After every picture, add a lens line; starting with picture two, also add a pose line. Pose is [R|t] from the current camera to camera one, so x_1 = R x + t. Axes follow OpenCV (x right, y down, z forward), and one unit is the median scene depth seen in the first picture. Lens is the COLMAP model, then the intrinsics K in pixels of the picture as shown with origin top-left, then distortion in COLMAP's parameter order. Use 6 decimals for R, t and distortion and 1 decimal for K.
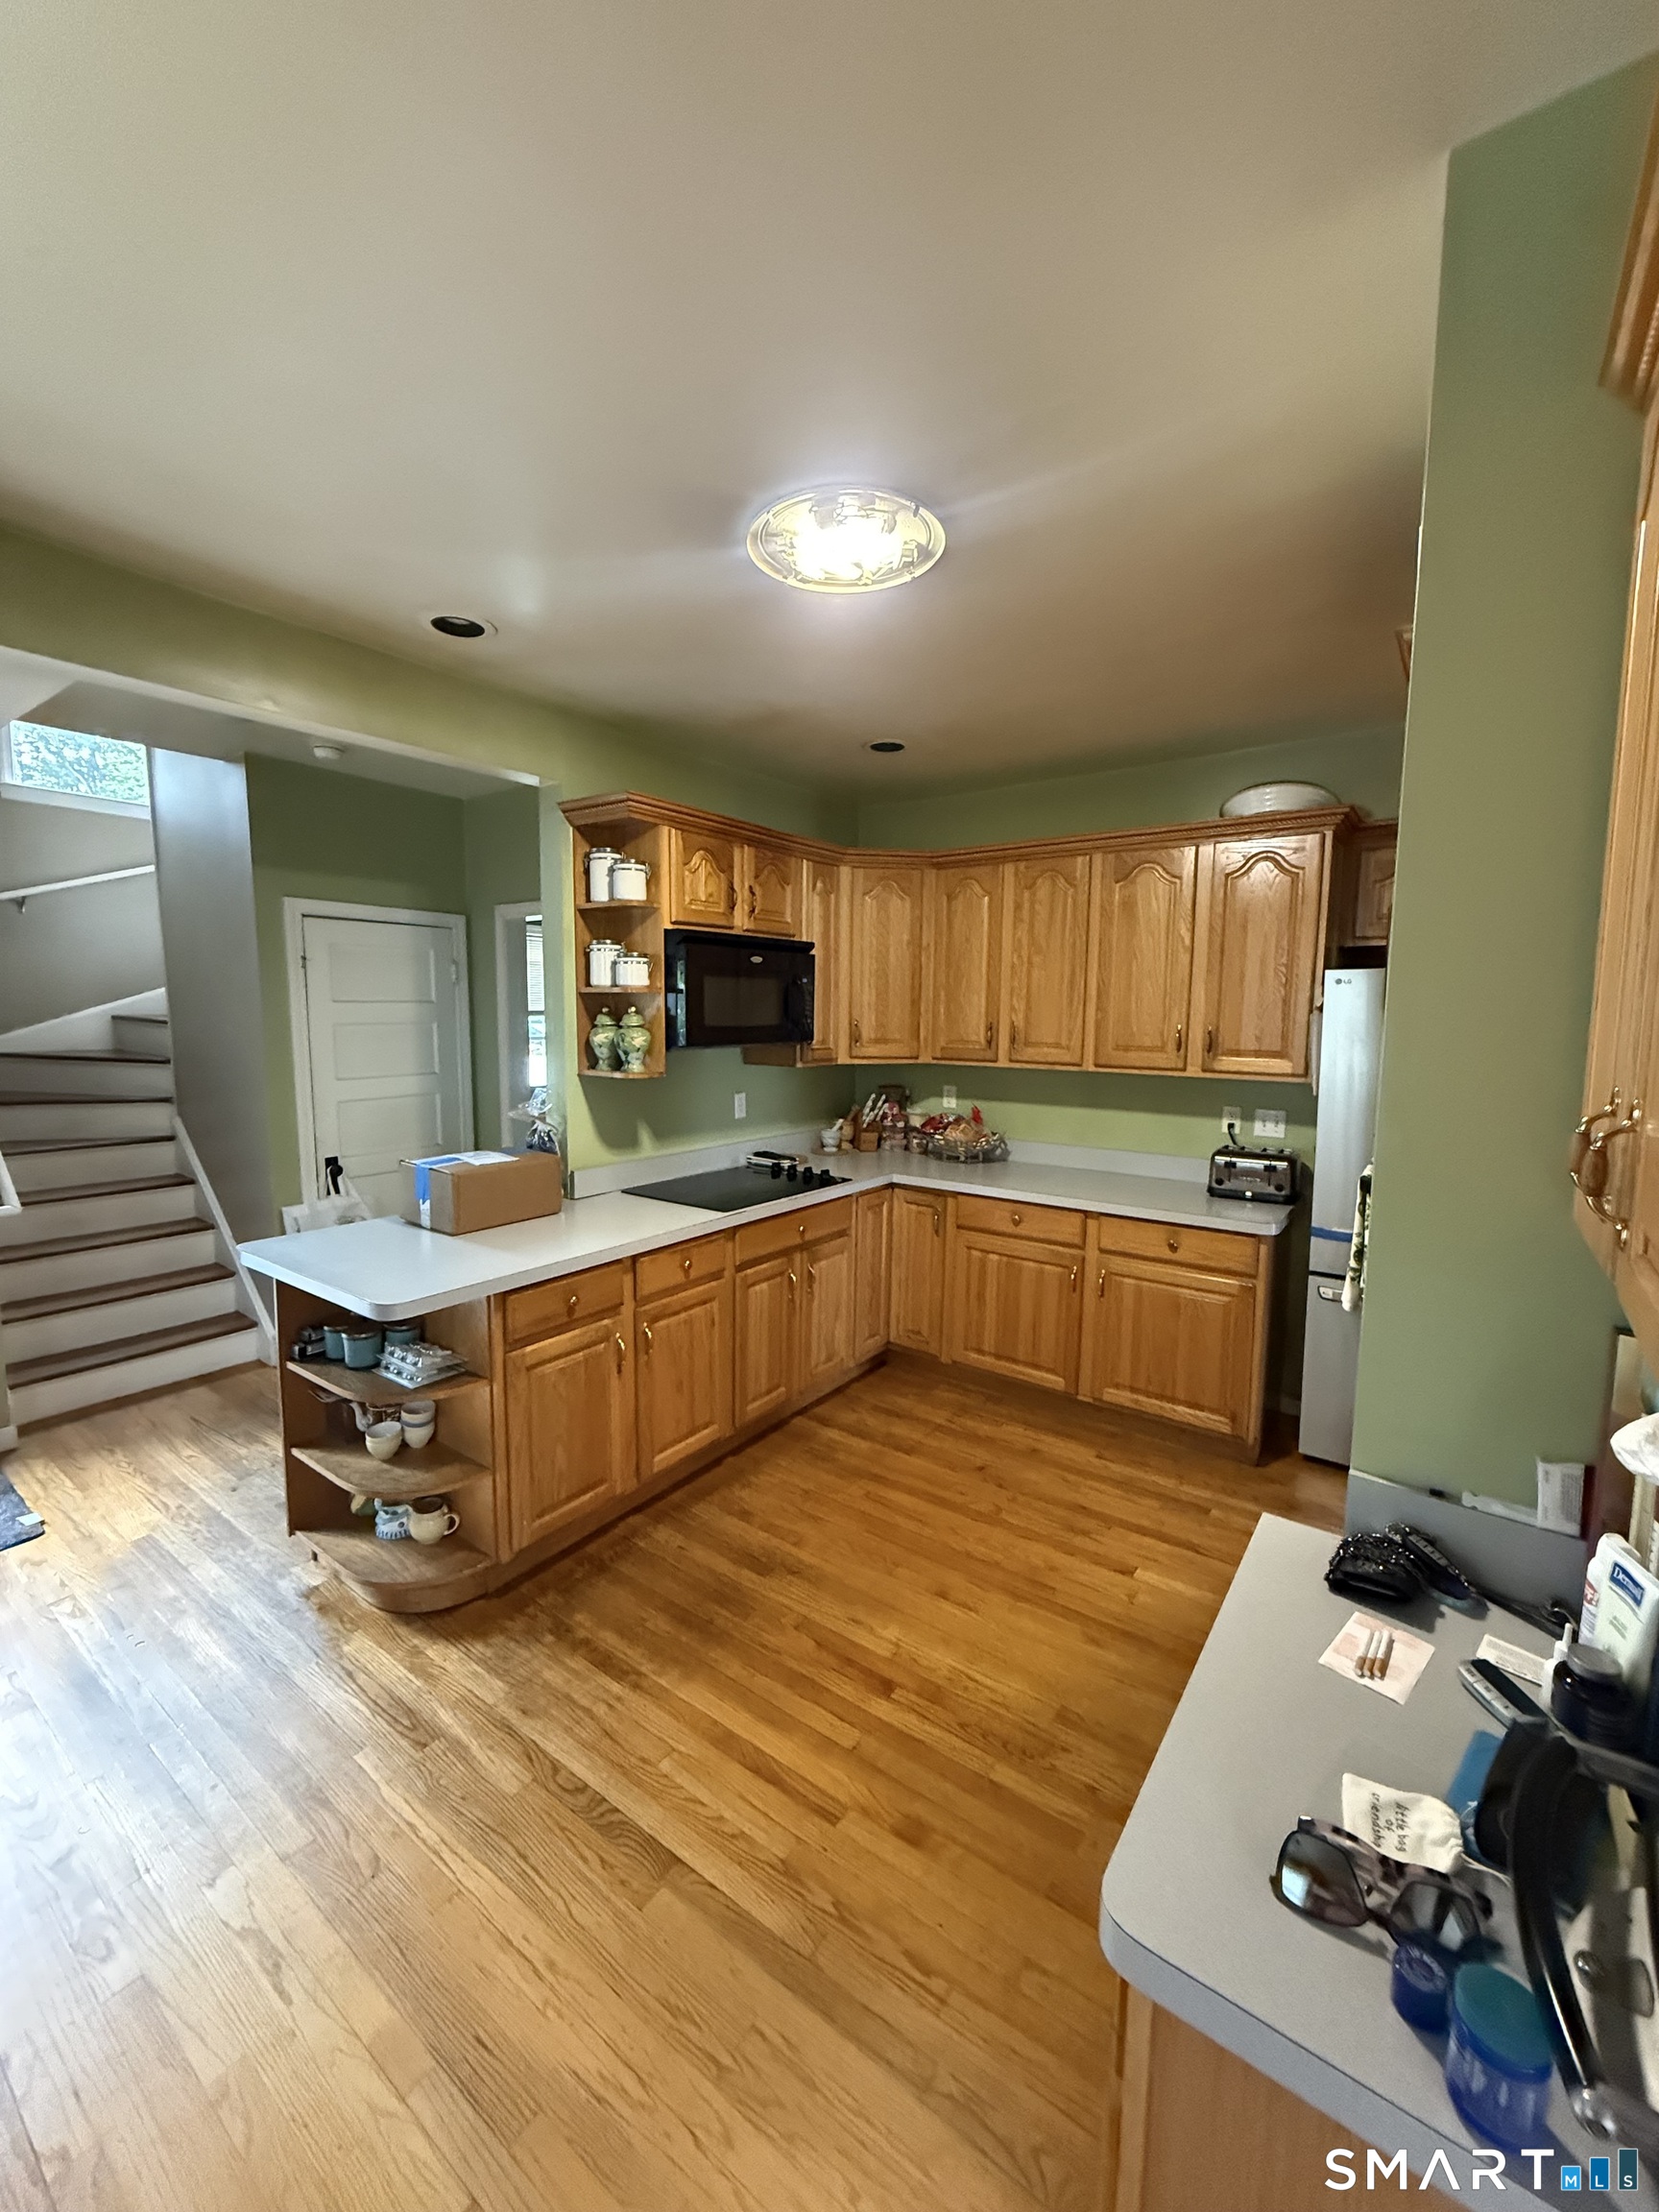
lens RADIAL K [[883.7, 0, 829.7], [0, 883.7, 1099.1], [0, 0, 1]] dist [-0.001332, 0.000651]
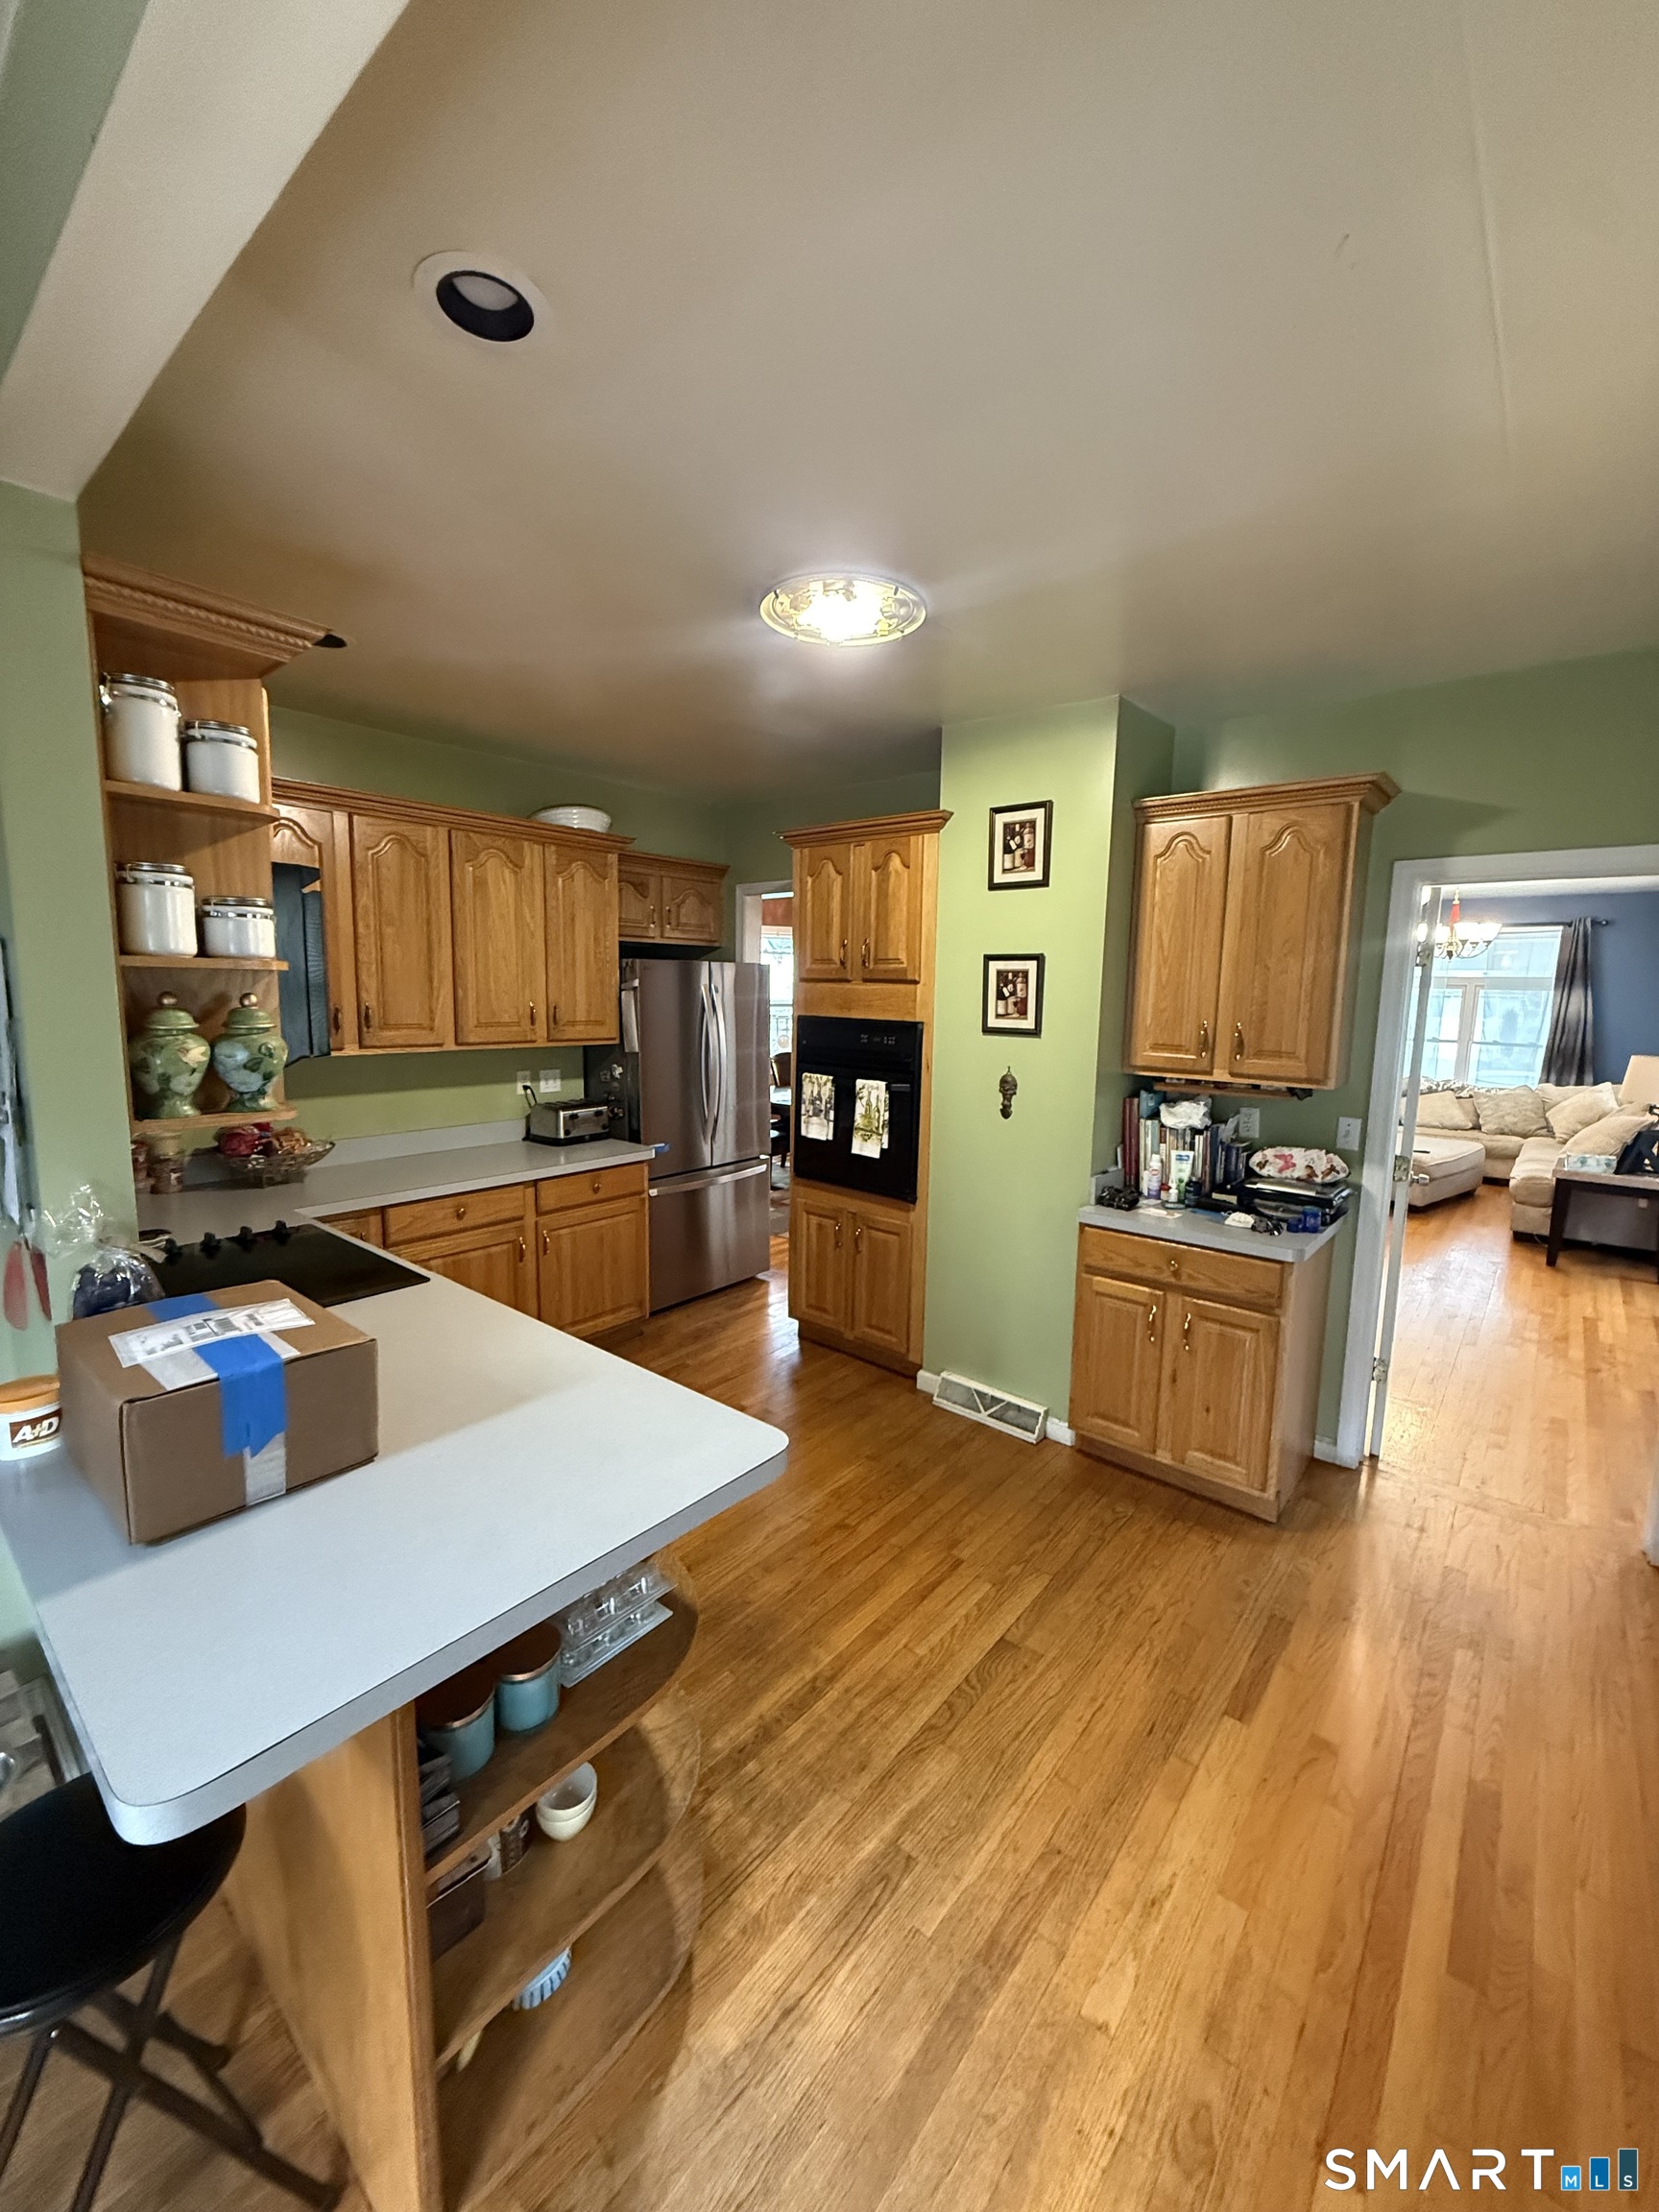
lens RADIAL K [[883.7, 0, 827.2], [0, 883.7, 1105.7], [0, 0, 1]] dist [-0.001332, 0.000651]
pose [[0.062256, -0.141109, 0.988035, -1.116349], [0.084953, 0.987111, 0.135624, -0.116775], [-0.994438, 0.075493, 0.073441, 0.877019]]
